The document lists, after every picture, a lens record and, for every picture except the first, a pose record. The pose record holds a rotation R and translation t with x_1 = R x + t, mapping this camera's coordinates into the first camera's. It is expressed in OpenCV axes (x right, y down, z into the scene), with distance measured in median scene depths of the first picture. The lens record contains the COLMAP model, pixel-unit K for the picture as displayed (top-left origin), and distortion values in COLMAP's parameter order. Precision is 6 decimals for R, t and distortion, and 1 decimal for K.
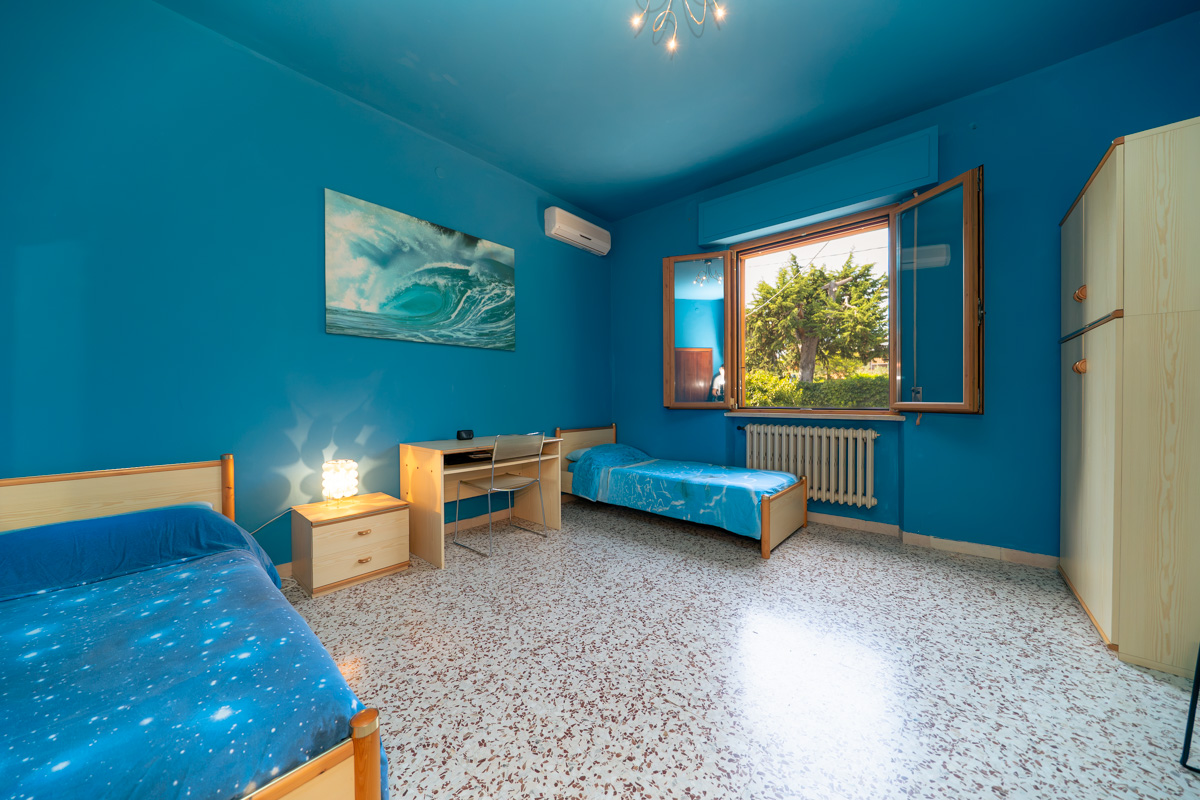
lens RADIAL K [[408.3, 0, 597.5], [0, 408.3, 401.5], [0, 0, 1]] dist [-0.006505, -0.000436]
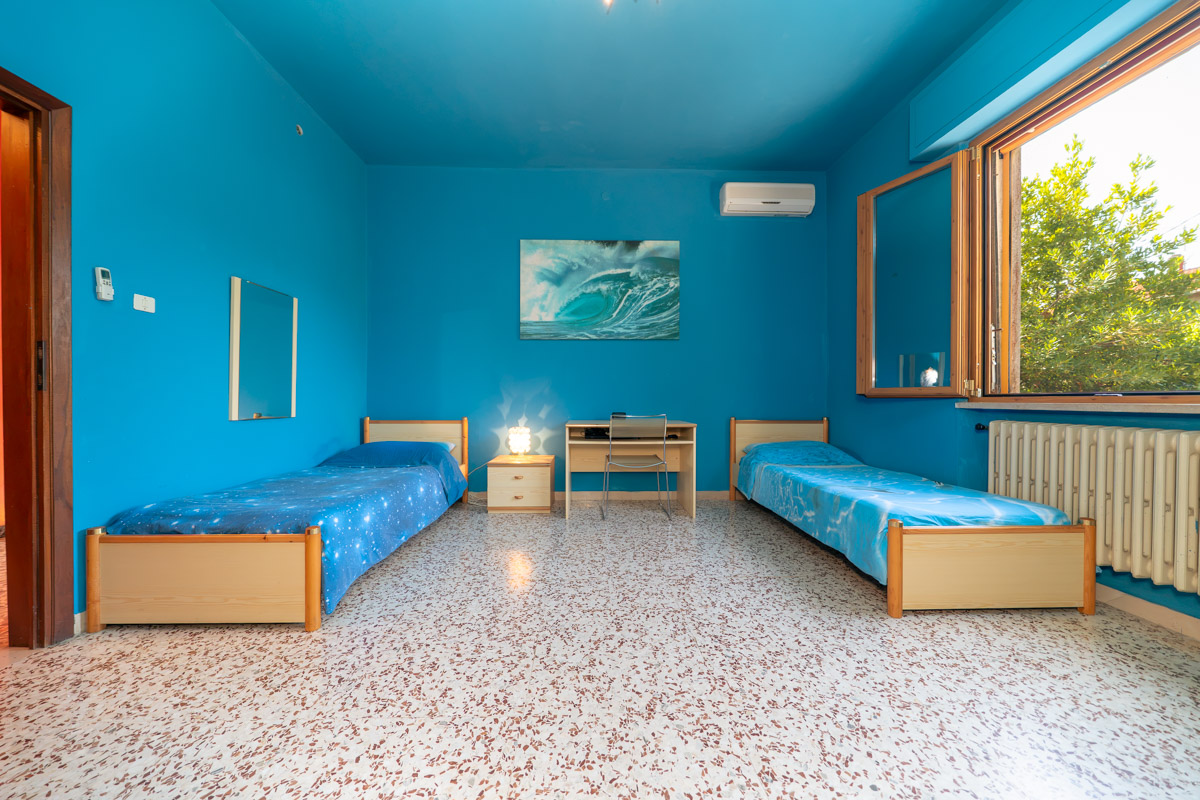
lens RADIAL K [[408.3, 0, 597.5], [0, 408.3, 401.5], [0, 0, 1]] dist [-0.006505, -0.000436]
pose [[0.680318, 0.010133, -0.732847, 0.516741], [-0.012001, 0.999924, 0.002684, 0.040016], [0.732819, 0.006969, 0.680388, 0.187674]]
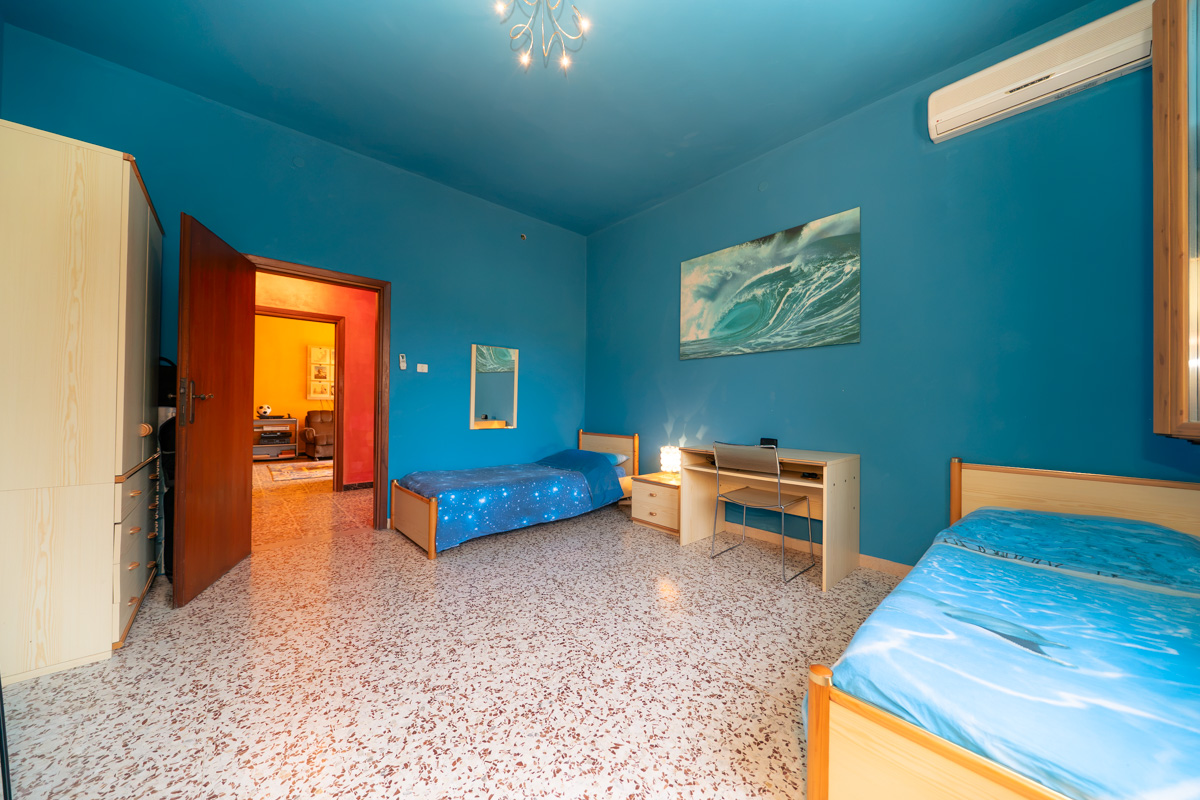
lens RADIAL K [[408.3, 0, 597.5], [0, 408.3, 401.5], [0, 0, 1]] dist [-0.006505, -0.000436]
pose [[-0.117507, -0.005706, -0.993056, 0.736084], [-0.017837, 0.999834, -0.003634, -0.006485], [0.992912, 0.017286, -0.117590, 0.770220]]
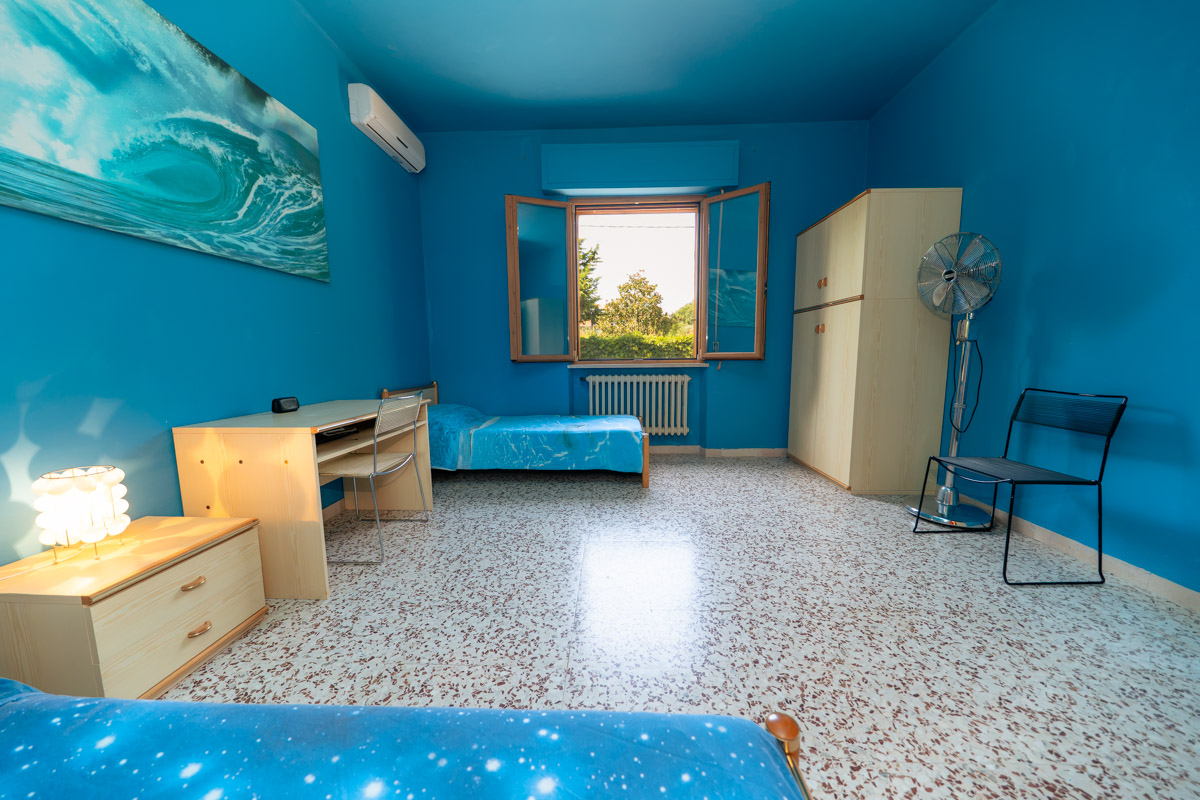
lens RADIAL K [[408.3, 0, 597.5], [0, 408.3, 401.5], [0, 0, 1]] dist [-0.006505, -0.000436]
pose [[0.776877, -0.076050, 0.625043, -0.372206], [0.011714, 0.994253, 0.106412, 0.013331], [-0.629543, -0.075347, 0.773303, 0.185748]]
